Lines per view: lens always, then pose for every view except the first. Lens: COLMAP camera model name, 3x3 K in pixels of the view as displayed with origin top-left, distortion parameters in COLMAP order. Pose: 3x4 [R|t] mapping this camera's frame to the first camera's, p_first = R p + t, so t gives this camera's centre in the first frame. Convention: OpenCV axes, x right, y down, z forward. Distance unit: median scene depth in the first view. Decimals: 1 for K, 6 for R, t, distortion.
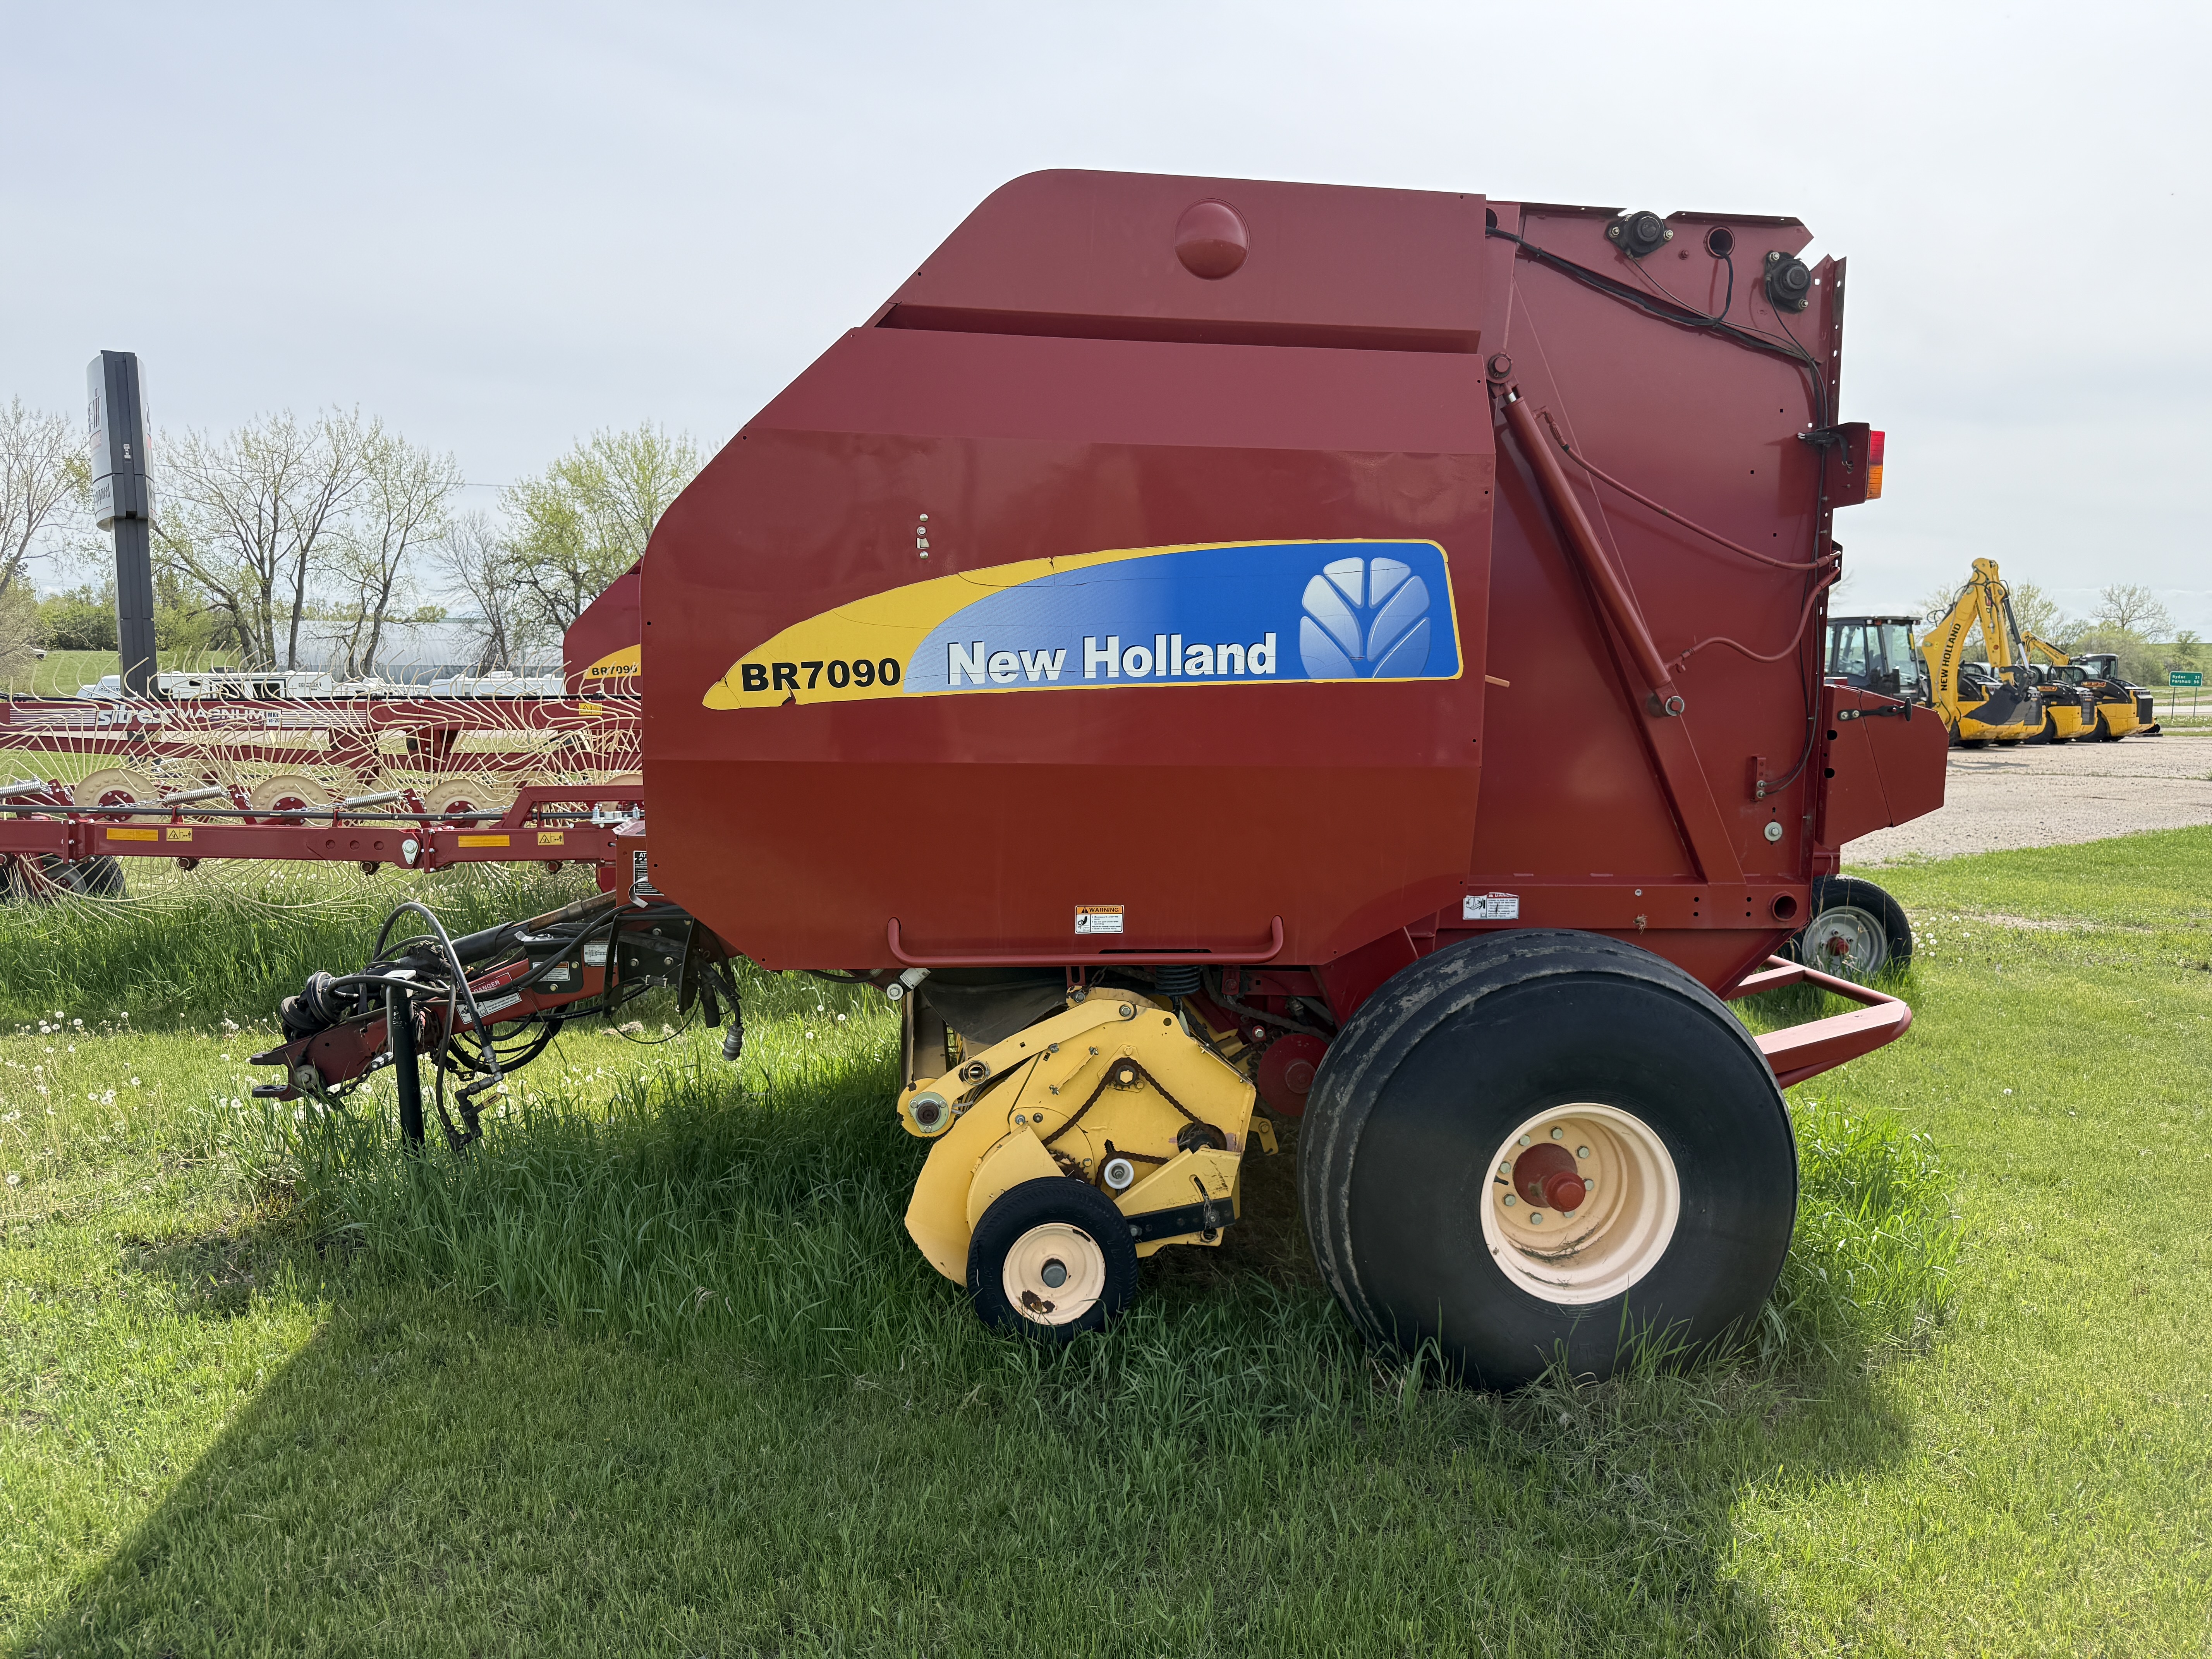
lens RADIAL K [[1546.2, 0, 1106.0], [0, 1546.2, 829.5], [0, 0, 1]] dist [0.199956, -0.398477]
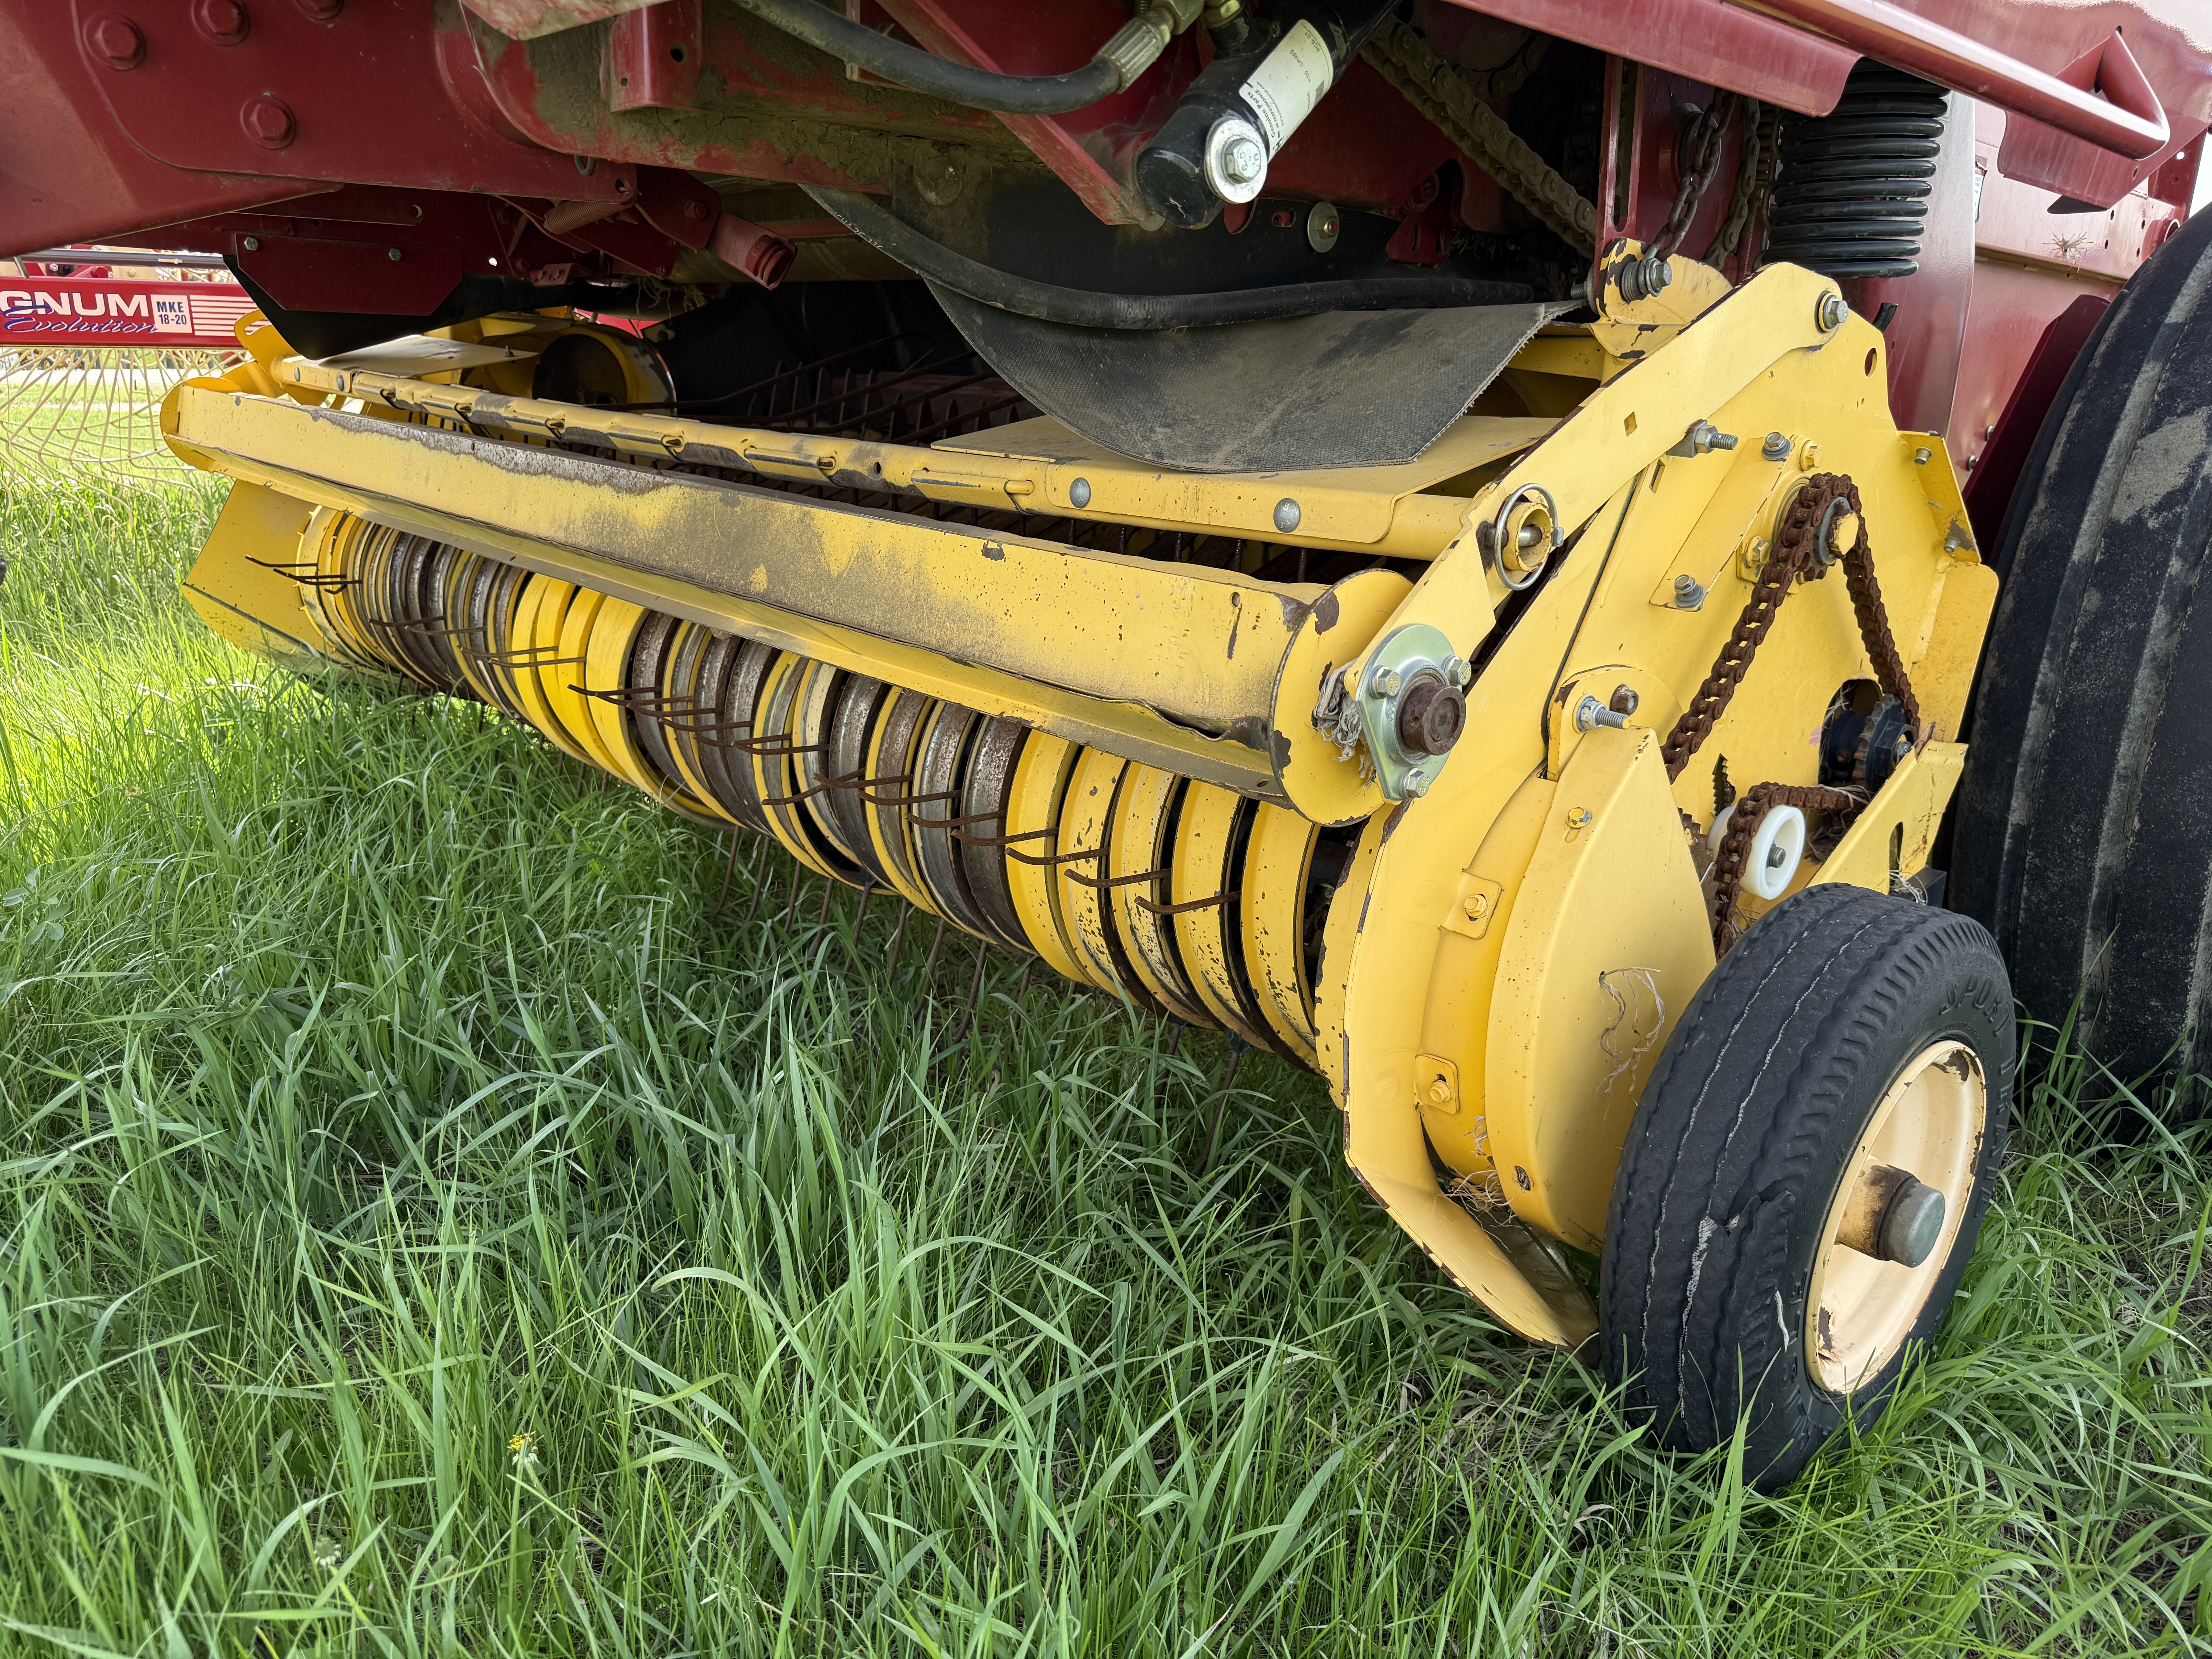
lens RADIAL K [[1546.2, 0, 1106.0], [0, 1546.2, 829.5], [0, 0, 1]] dist [0.199956, -0.398477]
pose [[0.818297, -0.140937, 0.557249, -0.290009], [0.032002, 0.979141, 0.200645, 0.154150], [-0.573904, -0.146354, 0.805739, 0.857220]]
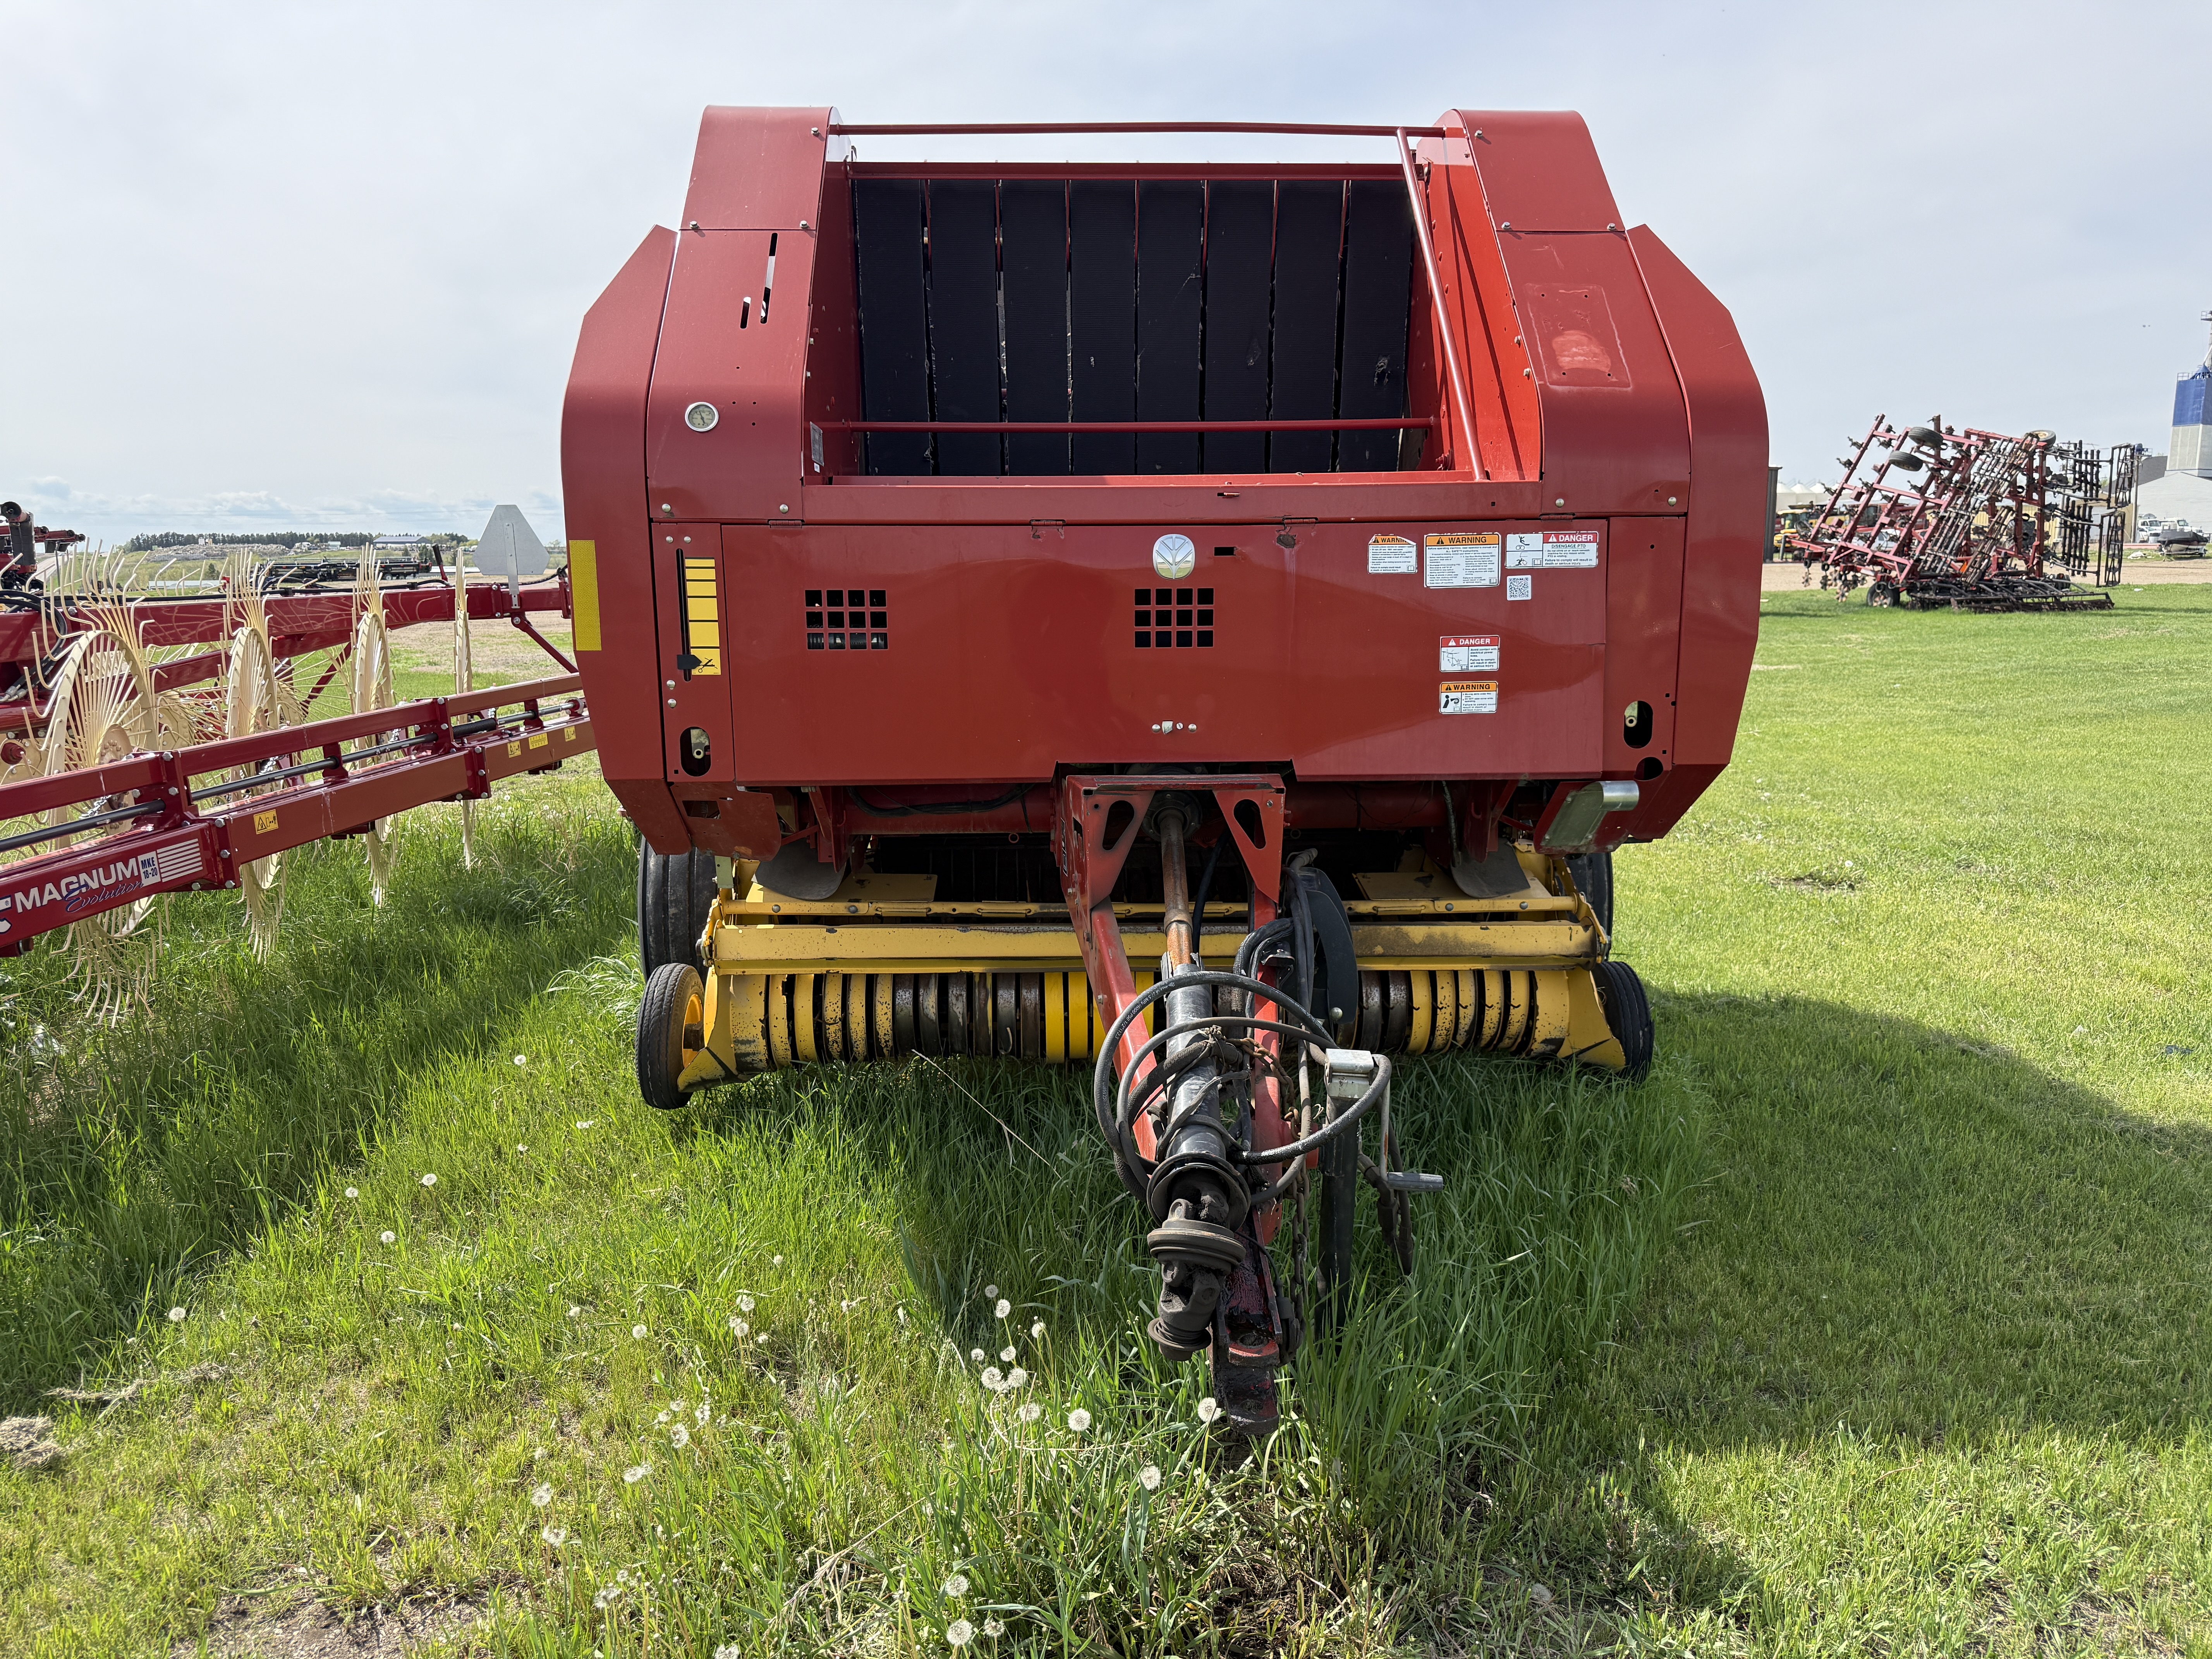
lens RADIAL K [[1546.2, 0, 1106.0], [0, 1546.2, 829.5], [0, 0, 1]] dist [0.199956, -0.398477]
pose [[0.069644, -0.167113, 0.983475, -1.247168], [0.110953, 0.981050, 0.158844, -0.118744], [-0.991383, 0.098057, 0.086865, 1.222369]]
